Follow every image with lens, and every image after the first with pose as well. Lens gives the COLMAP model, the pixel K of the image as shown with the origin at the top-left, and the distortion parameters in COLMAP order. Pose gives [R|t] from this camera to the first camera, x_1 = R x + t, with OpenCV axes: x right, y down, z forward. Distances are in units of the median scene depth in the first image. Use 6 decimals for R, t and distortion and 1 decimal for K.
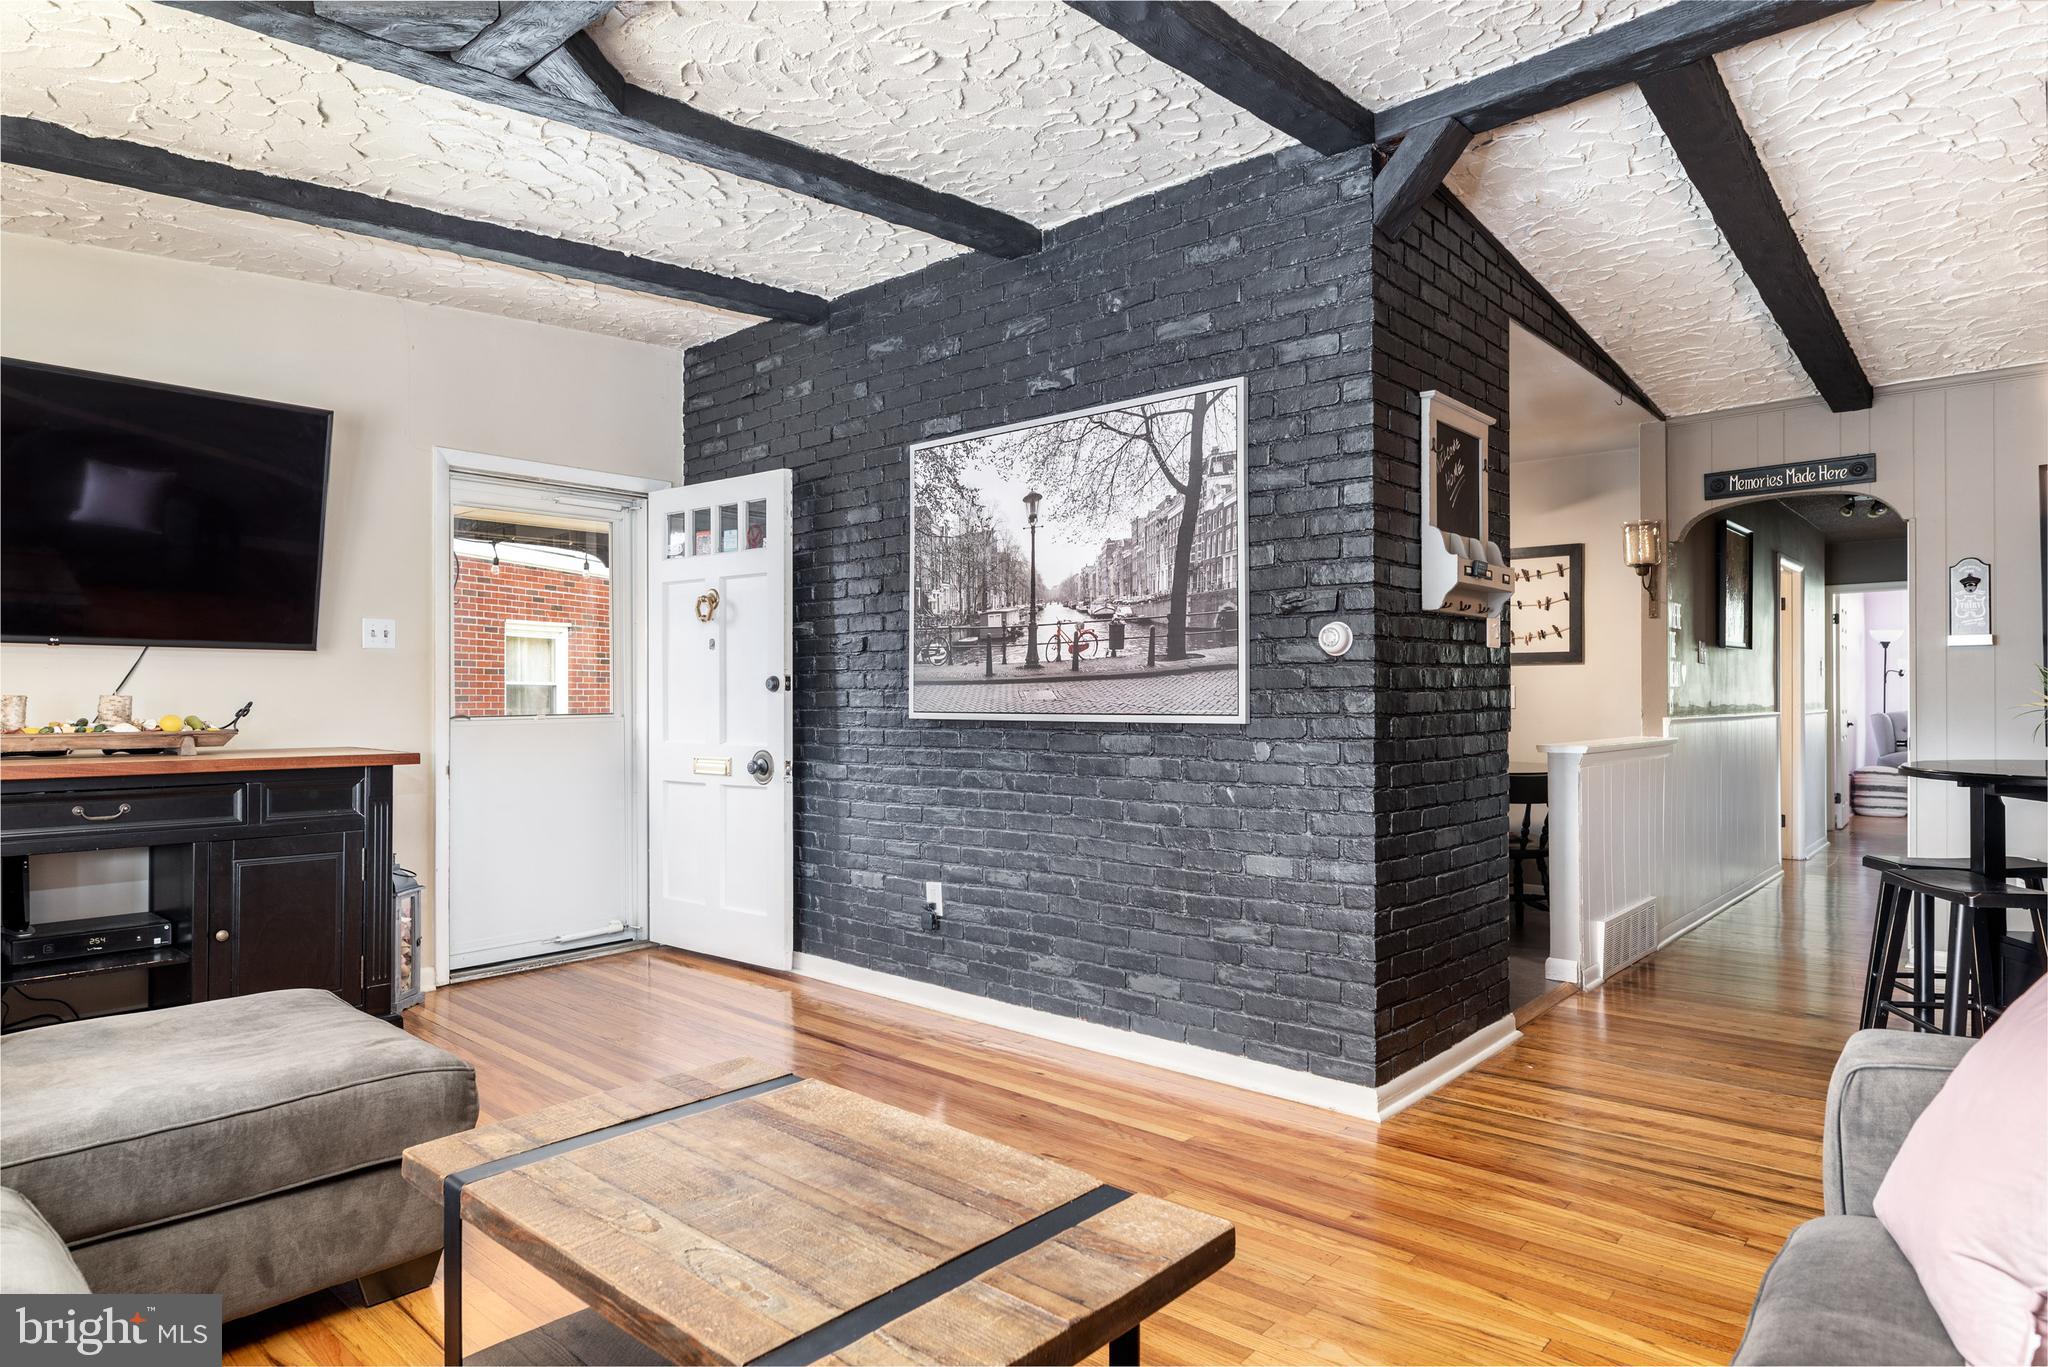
lens RADIAL K [[1169.3, 0, 1016.9], [0, 1169.3, 689.3], [0, 0, 1]] dist [-0.000004, 0.000556]
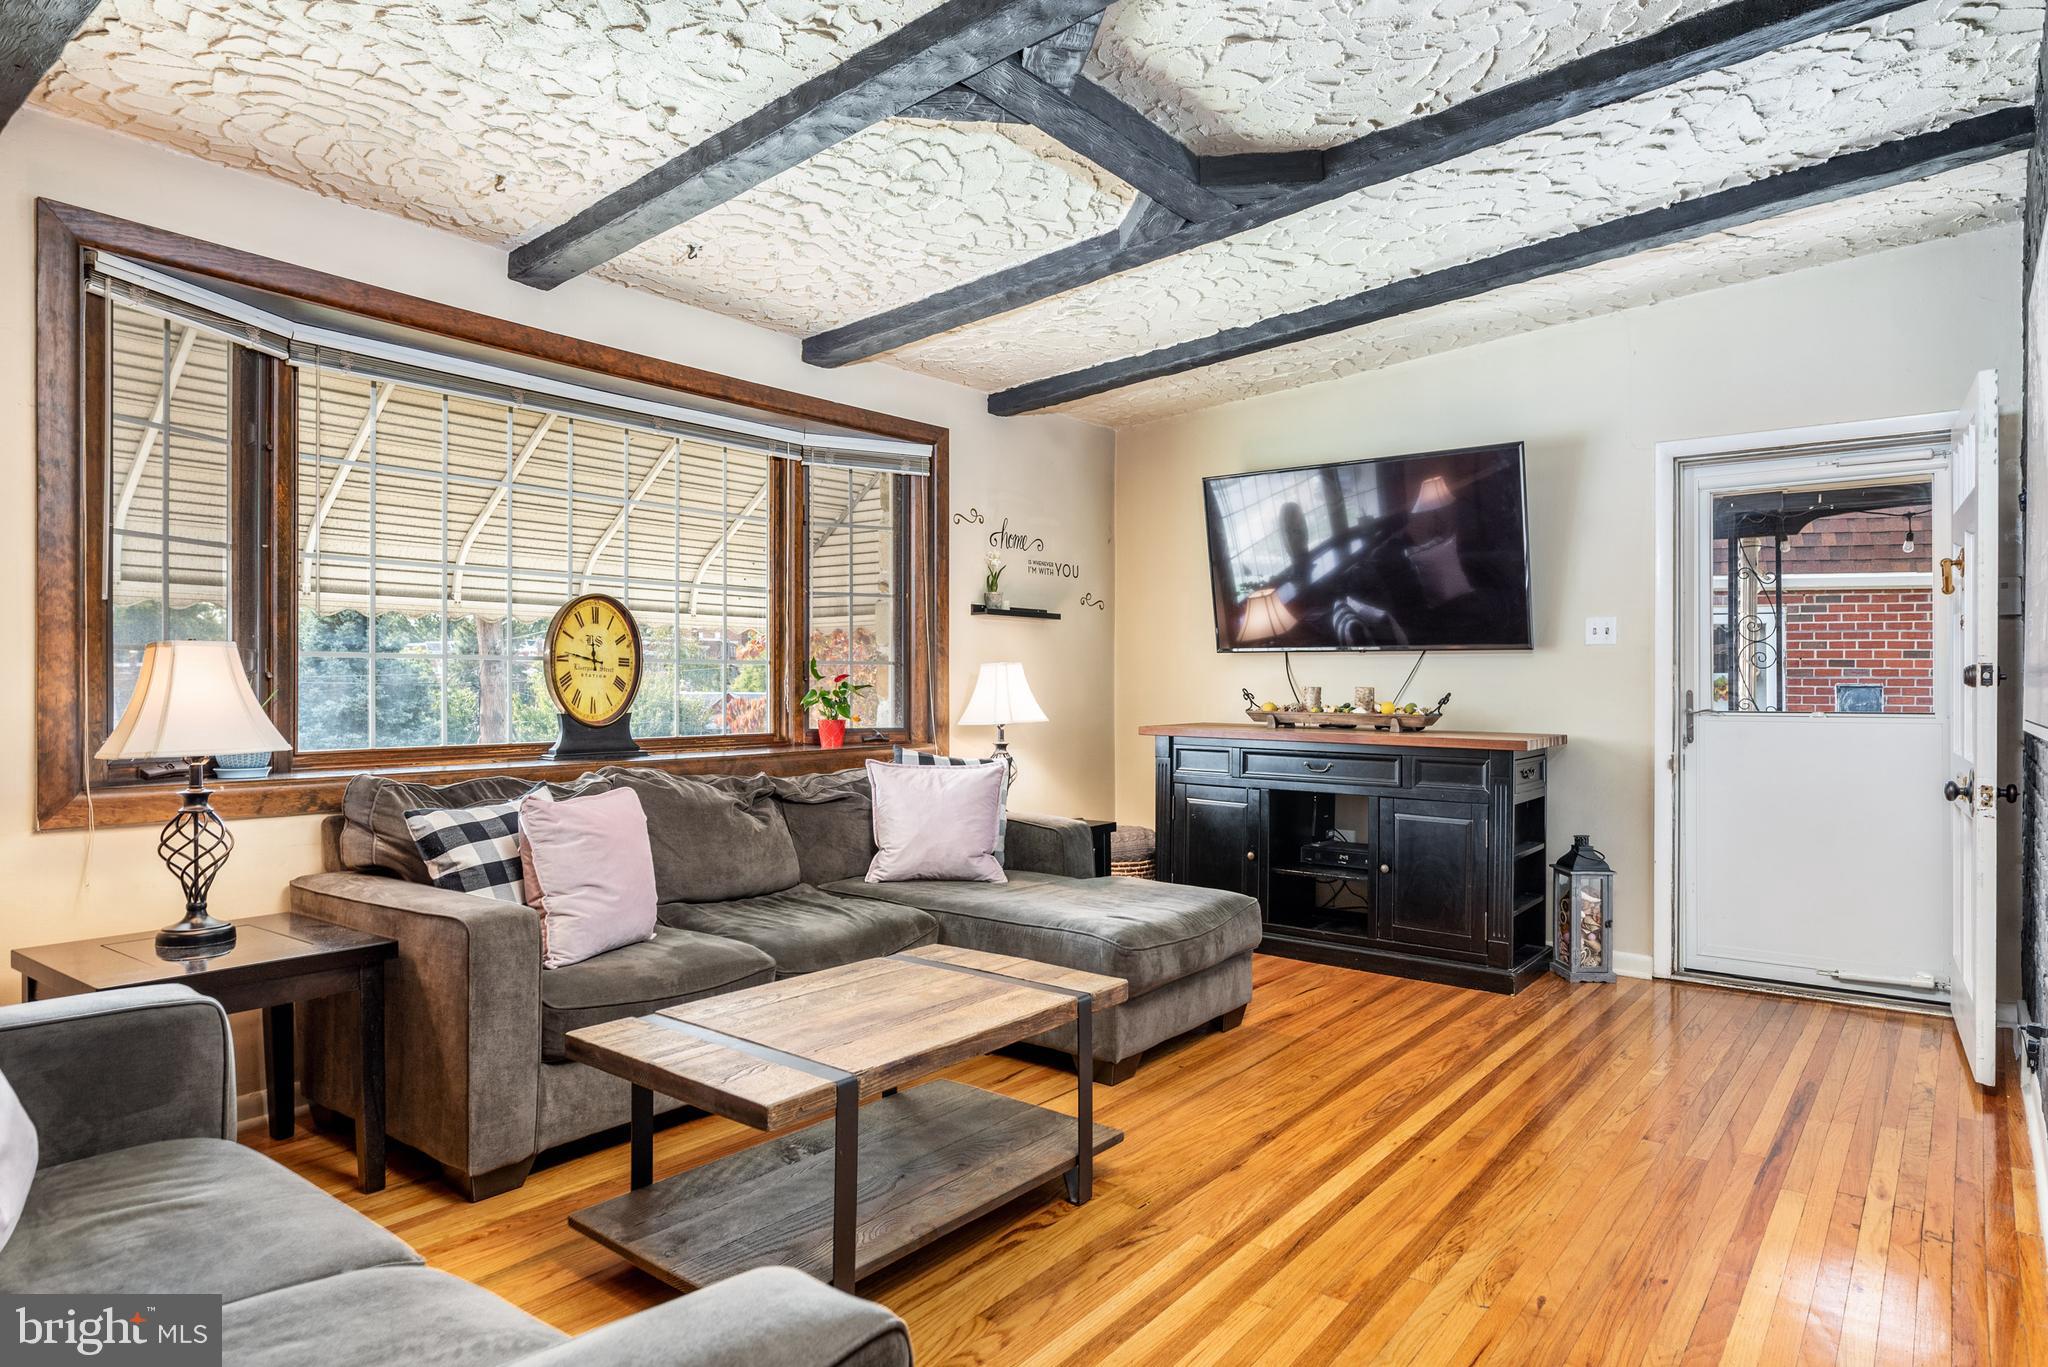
lens RADIAL K [[1169.3, 0, 1017.9], [0, 1169.3, 680.3], [0, 0, 1]] dist [-0.000004, 0.000556]
pose [[0.064540, 0.000169, -0.997915, 0.574125], [0.000502, 1.000000, 0.000202, -0.003304], [0.997915, -0.000514, 0.064540, 0.462597]]
